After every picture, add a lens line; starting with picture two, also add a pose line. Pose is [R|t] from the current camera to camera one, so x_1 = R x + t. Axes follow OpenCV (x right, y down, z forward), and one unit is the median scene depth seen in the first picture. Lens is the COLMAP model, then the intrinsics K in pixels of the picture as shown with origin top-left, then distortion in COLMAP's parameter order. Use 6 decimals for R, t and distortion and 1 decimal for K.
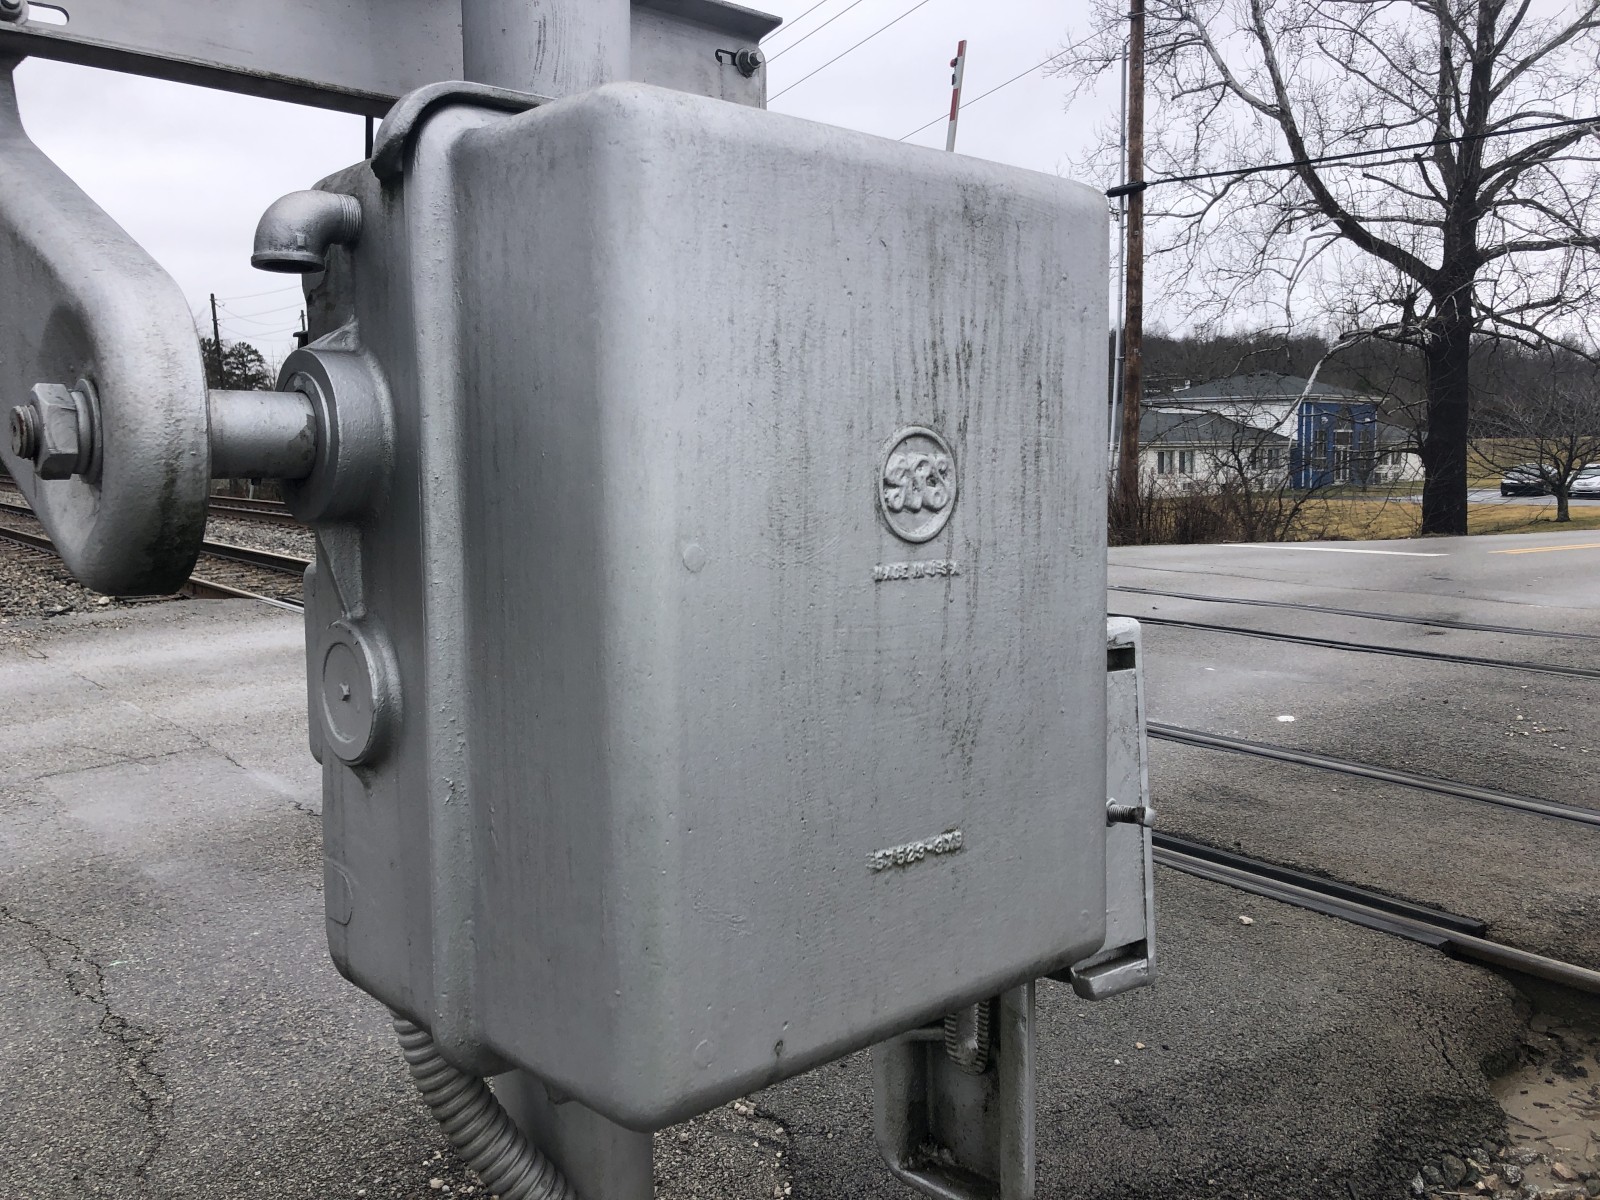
lens RADIAL K [[1301.8, 0, 800.0], [0, 1301.8, 600.0], [0, 0, 1]] dist [0.010765, -0.007004]
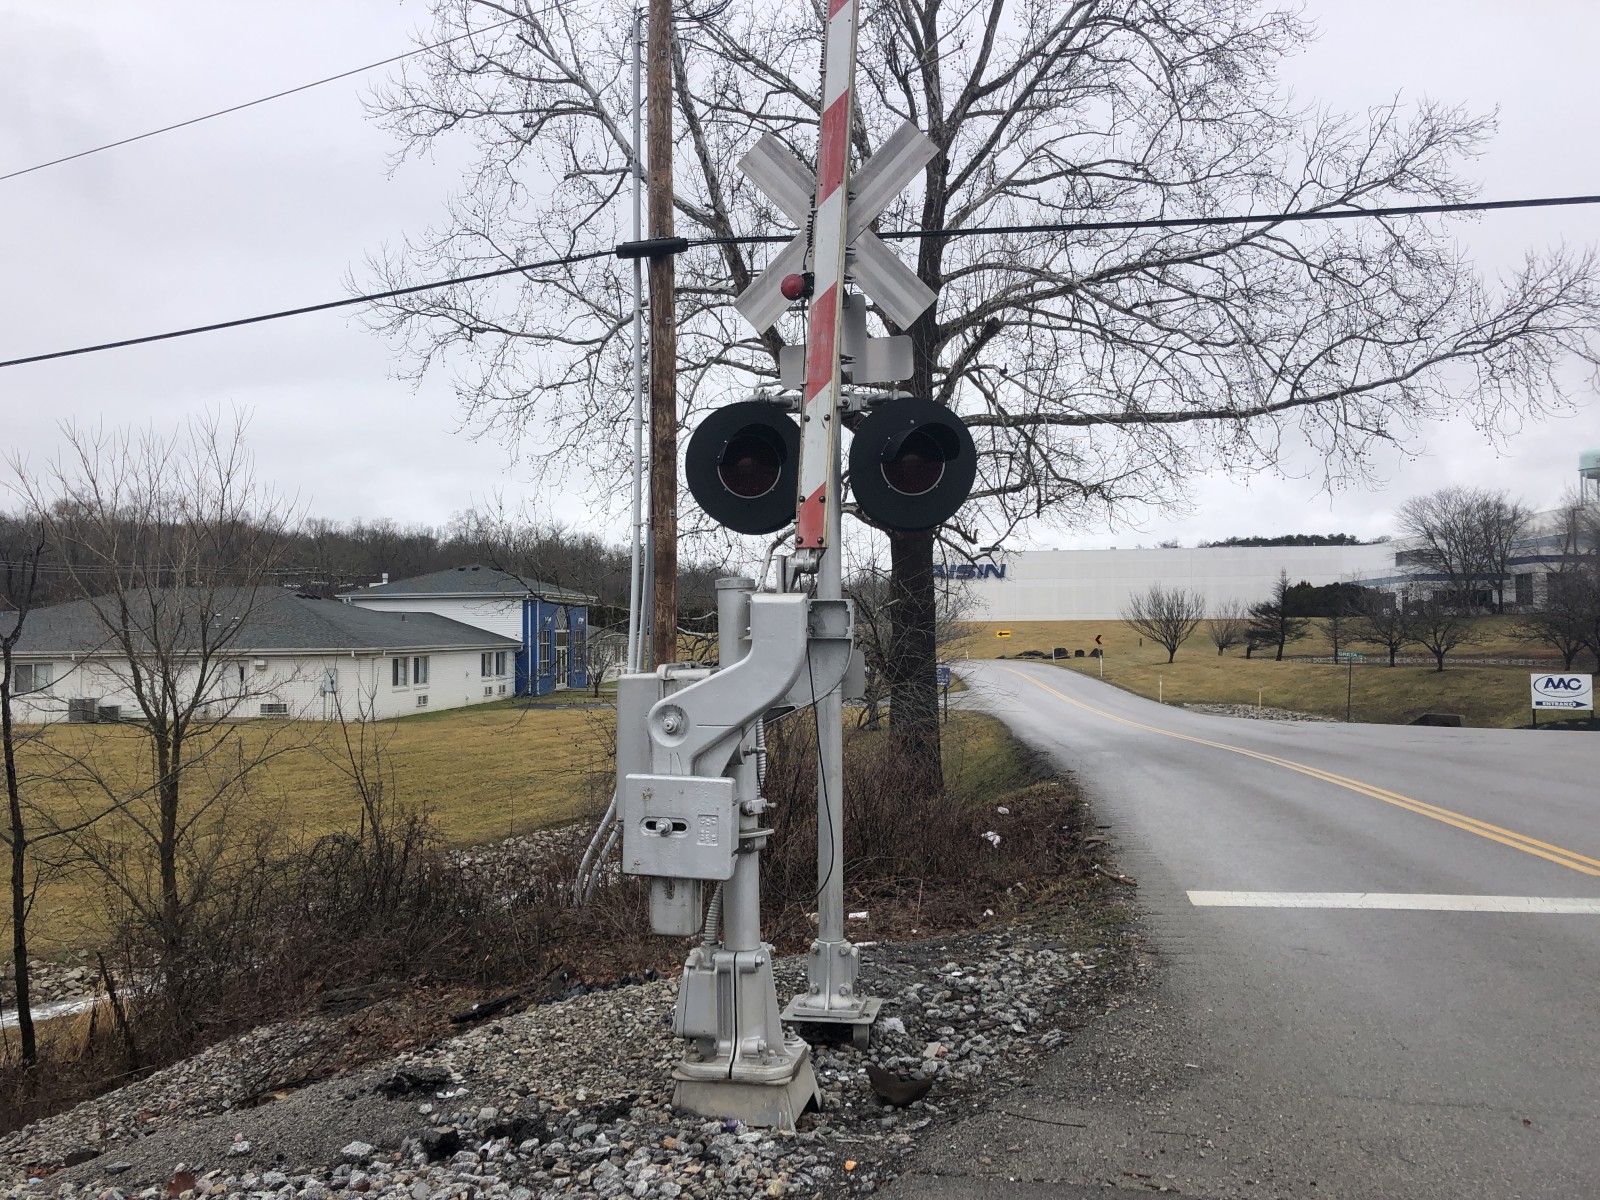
lens RADIAL K [[1301.8, 0, 800.0], [0, 1301.8, 600.0], [0, 0, 1]] dist [0.010765, -0.007004]
pose [[0.790519, 0.011785, 0.612323, -0.044237], [0.079781, 0.989313, -0.122041, -0.054090], [-0.607218, 0.145327, 0.781131, 0.369564]]
